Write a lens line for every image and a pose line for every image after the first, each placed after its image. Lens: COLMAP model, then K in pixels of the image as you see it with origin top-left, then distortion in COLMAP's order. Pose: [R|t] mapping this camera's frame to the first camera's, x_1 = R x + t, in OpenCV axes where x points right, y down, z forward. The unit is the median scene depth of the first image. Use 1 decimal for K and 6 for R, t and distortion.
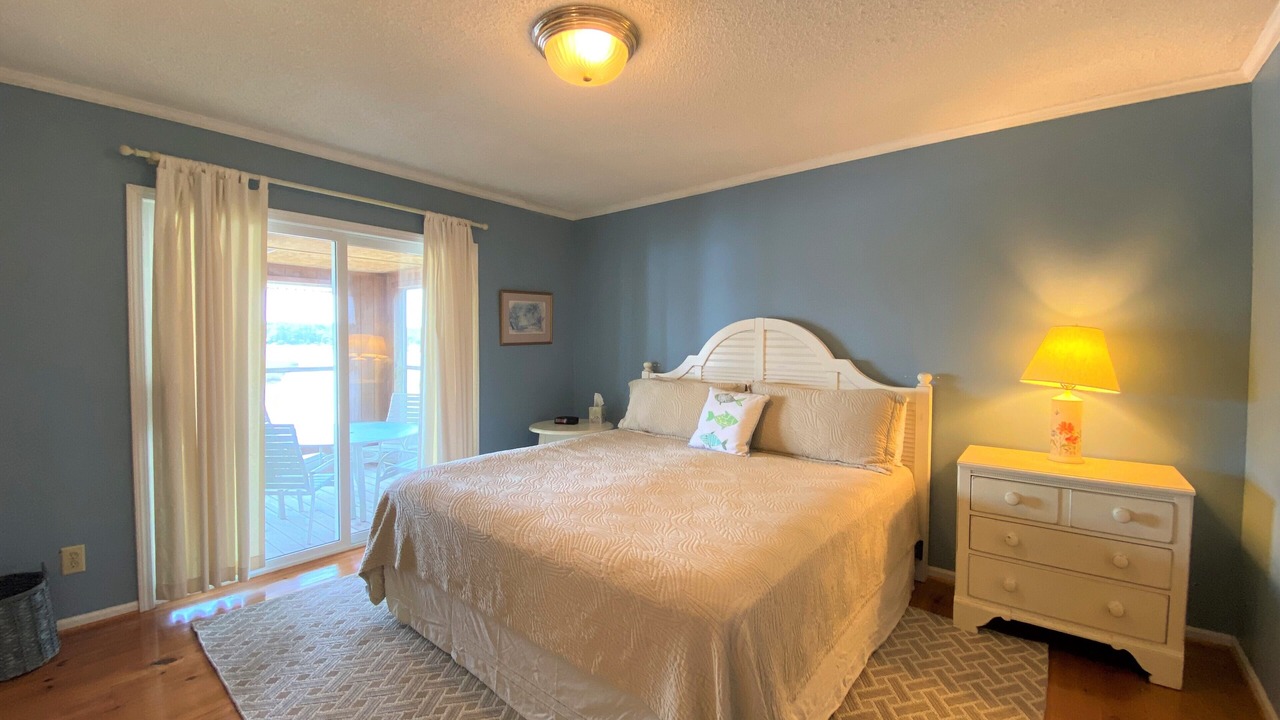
lens RADIAL K [[526.7, 0, 641.2], [0, 526.7, 358.0], [0, 0, 1]] dist [0.002763, -0.007135]
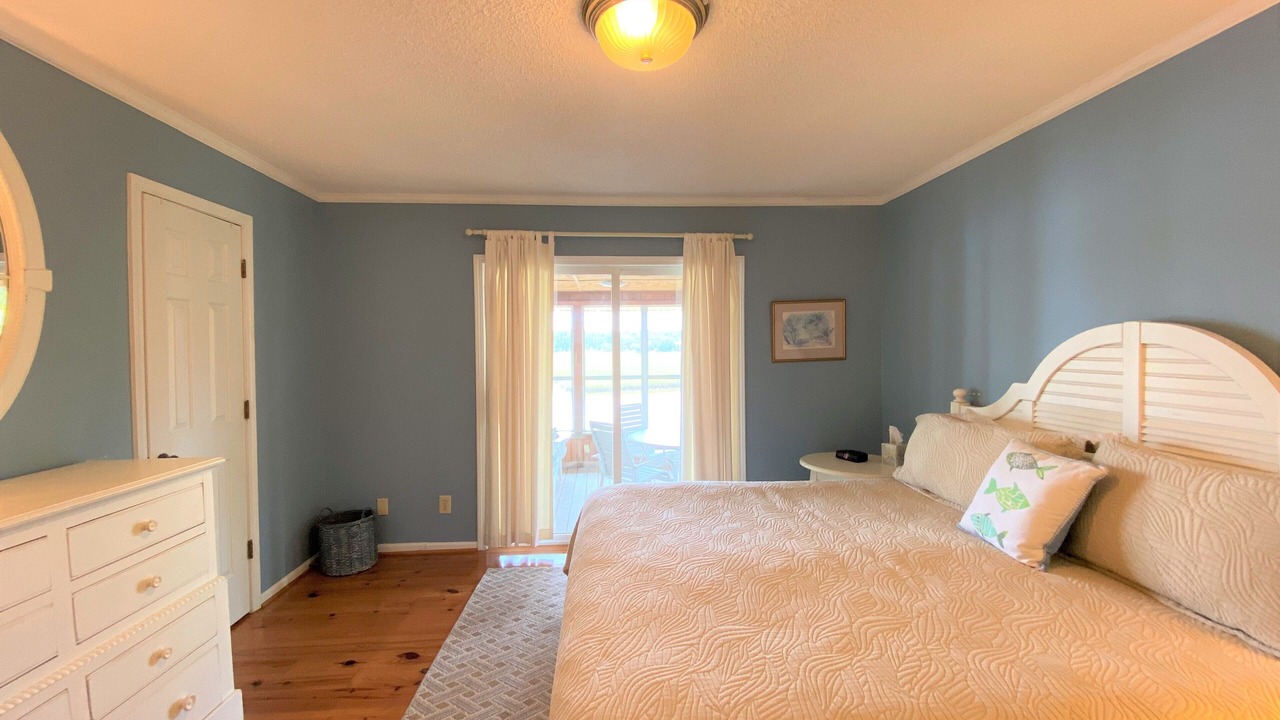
lens RADIAL K [[526.7, 0, 631.2], [0, 526.7, 354.6], [0, 0, 1]] dist [0.002763, -0.007135]
pose [[0.662828, 0.001541, -0.748770, 0.307122], [-0.010322, 0.999922, -0.007079, -0.035070], [0.748701, 0.012421, 0.662792, 0.261815]]
